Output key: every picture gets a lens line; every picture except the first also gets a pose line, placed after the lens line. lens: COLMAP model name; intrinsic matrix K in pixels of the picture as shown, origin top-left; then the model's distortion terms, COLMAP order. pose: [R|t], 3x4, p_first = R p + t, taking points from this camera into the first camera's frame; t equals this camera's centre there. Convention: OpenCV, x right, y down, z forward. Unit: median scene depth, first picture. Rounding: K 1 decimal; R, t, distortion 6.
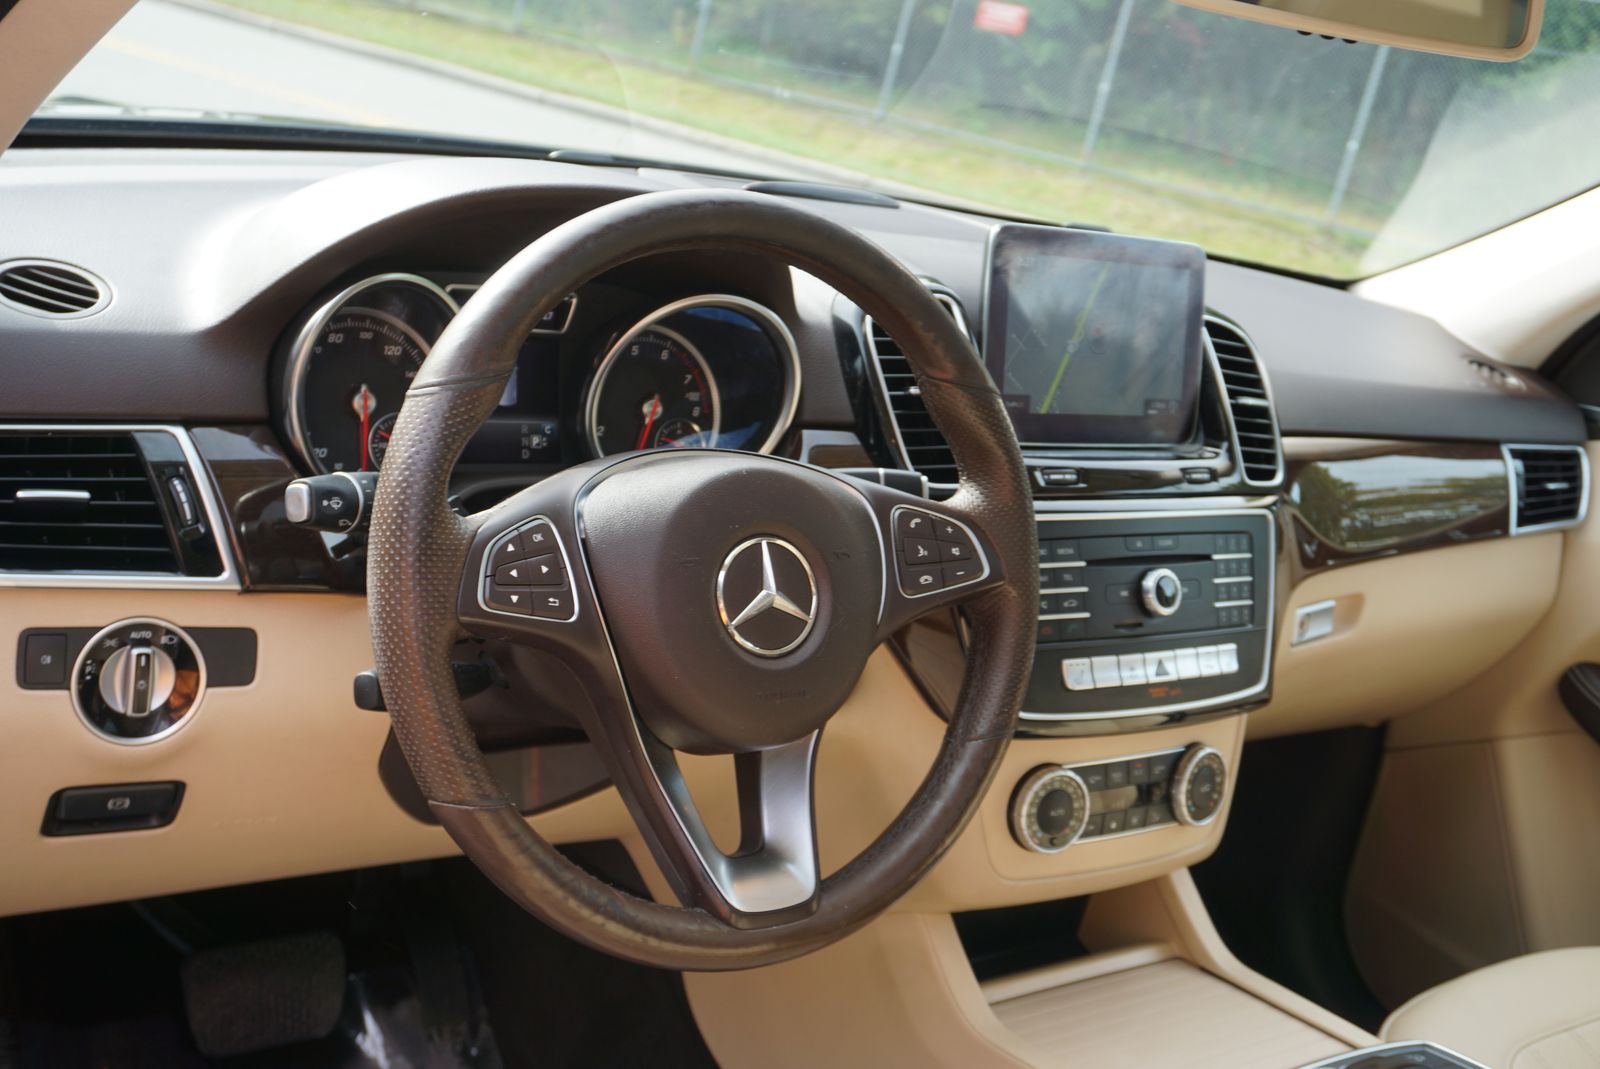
lens RADIAL K [[1738.5, 0, 800.0], [0, 1738.5, 534.5], [0, 0, 1]] dist [-0.004461, 0.003622]
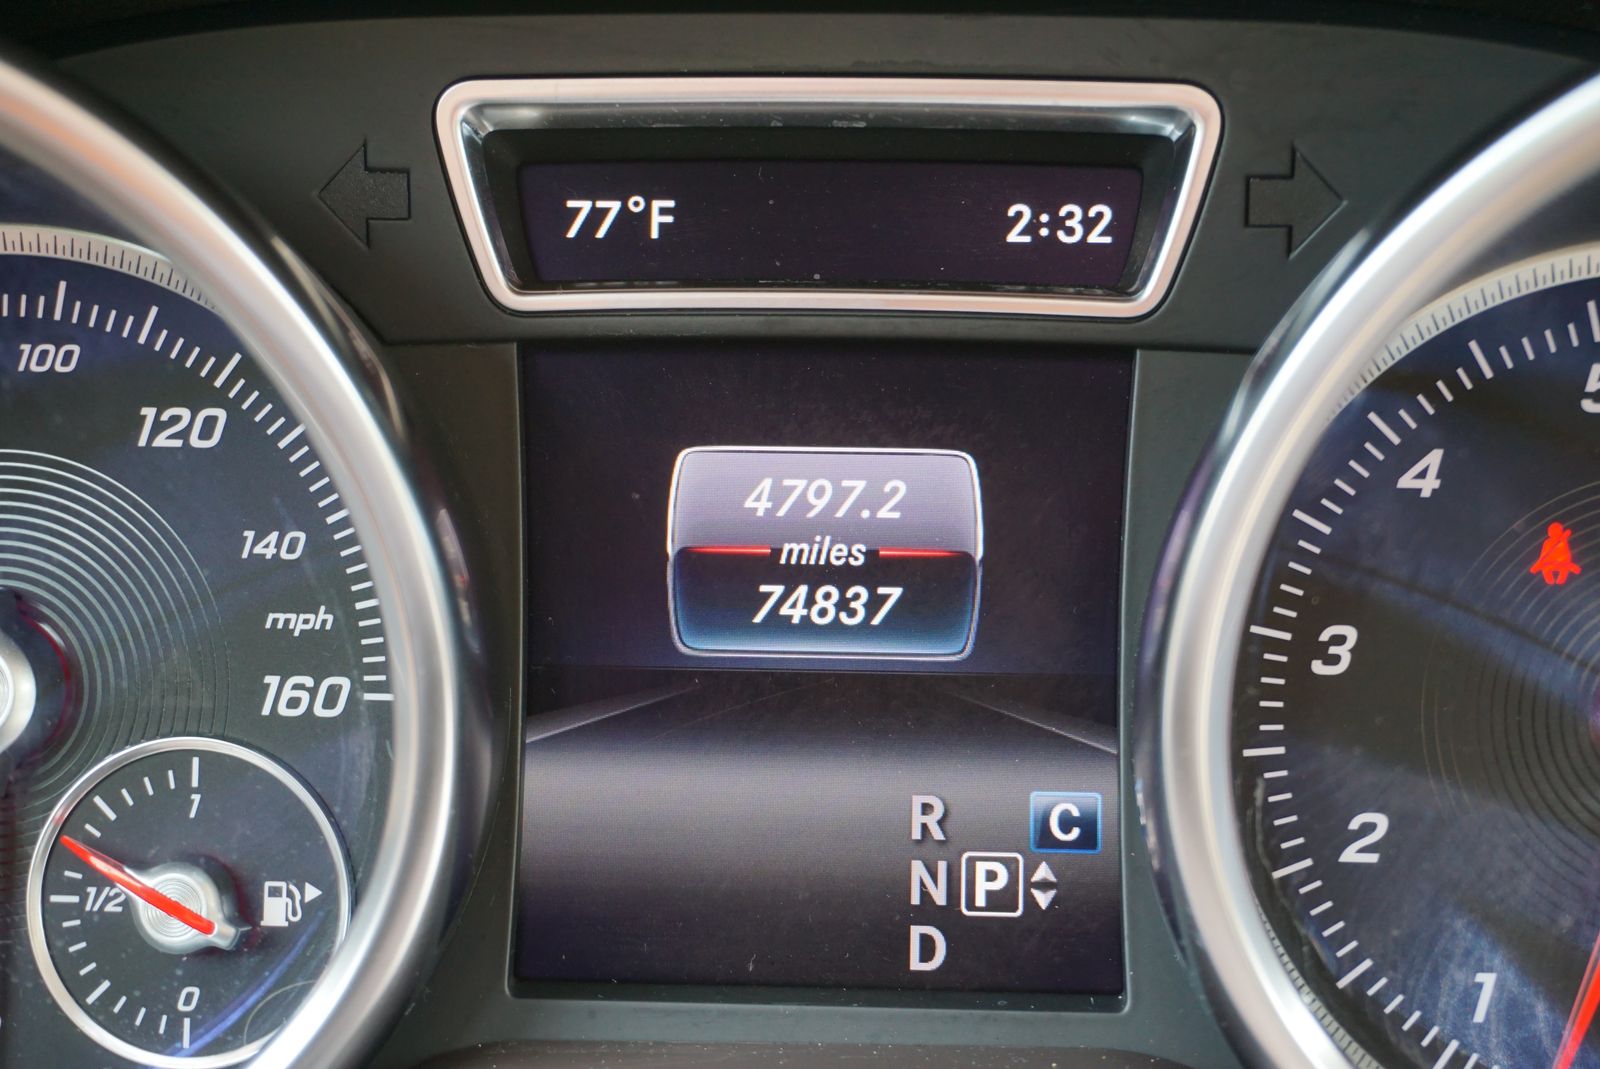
lens RADIAL K [[2326.9, 0, 800.0], [0, 2326.9, 534.5], [0, 0, 1]] dist [0.016856, 0.149176]
pose [[0.767469, -0.003843, -0.641075, -0.004204], [-0.039838, 0.997764, -0.053673, -0.073400], [0.639848, 0.066731, 0.765599, 0.752845]]
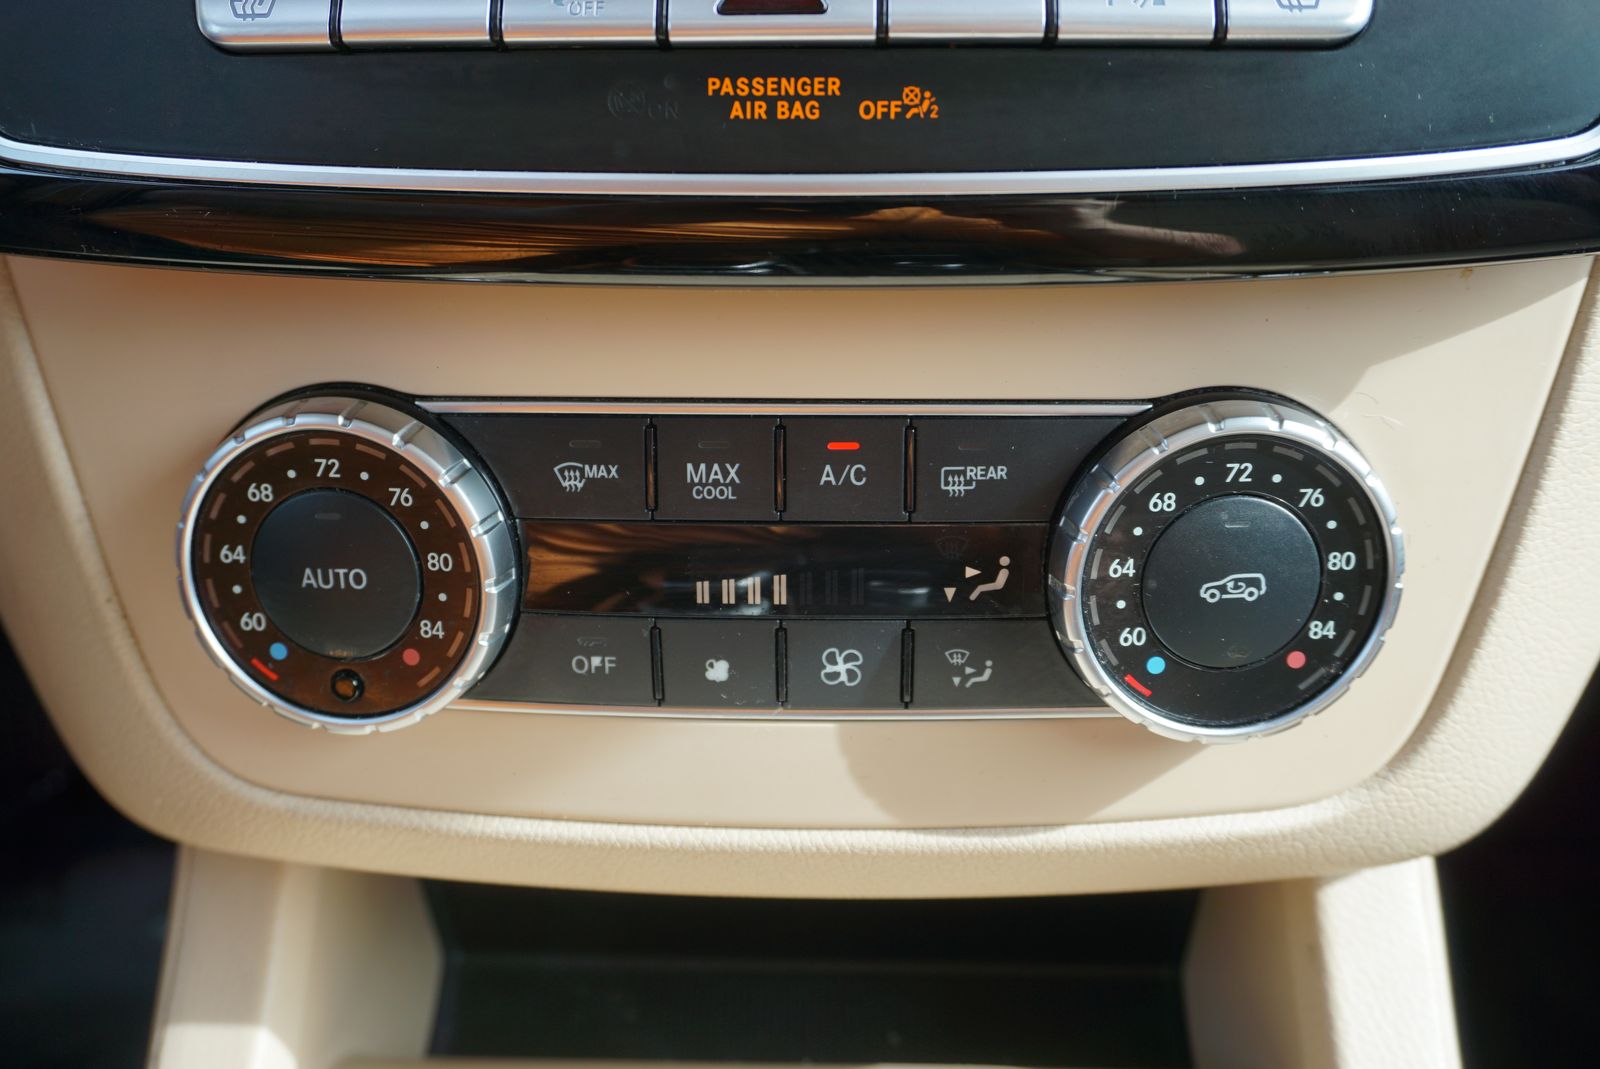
lens RADIAL K [[1596.4, 0, 799.9], [0, 1596.4, 497.9], [0, 0, 1]] dist [0.009046, 0.006867]
pose [[0.775036, 0.116237, -0.621135, 0.348383], [-0.027355, 0.988187, 0.150792, 0.113604], [0.631325, -0.099878, 0.769060, 0.880641]]
